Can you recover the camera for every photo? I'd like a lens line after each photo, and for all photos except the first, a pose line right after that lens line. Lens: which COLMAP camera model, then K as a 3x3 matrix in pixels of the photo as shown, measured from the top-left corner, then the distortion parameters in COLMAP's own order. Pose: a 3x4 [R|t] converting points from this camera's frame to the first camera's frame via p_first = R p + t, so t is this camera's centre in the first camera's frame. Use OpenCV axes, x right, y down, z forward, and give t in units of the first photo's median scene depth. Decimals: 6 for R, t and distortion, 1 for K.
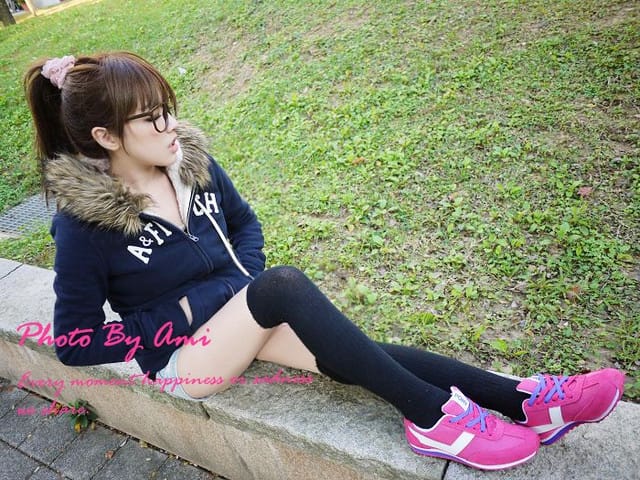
lens RADIAL K [[545.8, 0, 319.2], [0, 545.8, 238.9], [0, 0, 1]] dist [-0.038416, 0.015076]
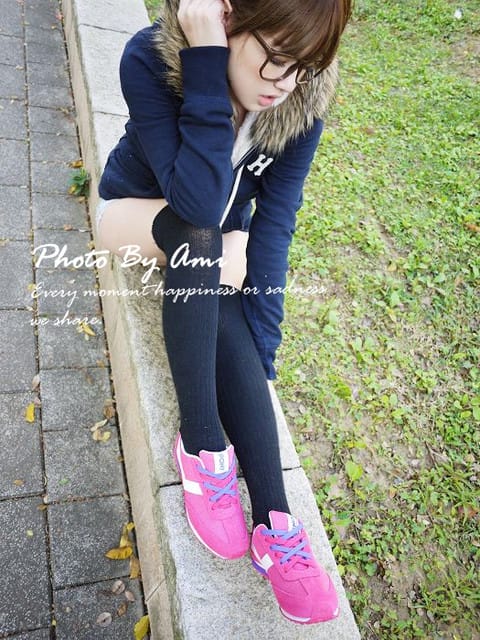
lens RADIAL K [[545.8, 0, 240.1], [0, 545.8, 319.9], [0, 0, 1]] dist [-0.038416, 0.015076]
pose [[0.597076, 0.786999, -0.155347, 0.126628], [-0.722766, 0.611793, 0.321434, -0.081439], [0.348008, -0.079641, 0.934103, 0.094446]]
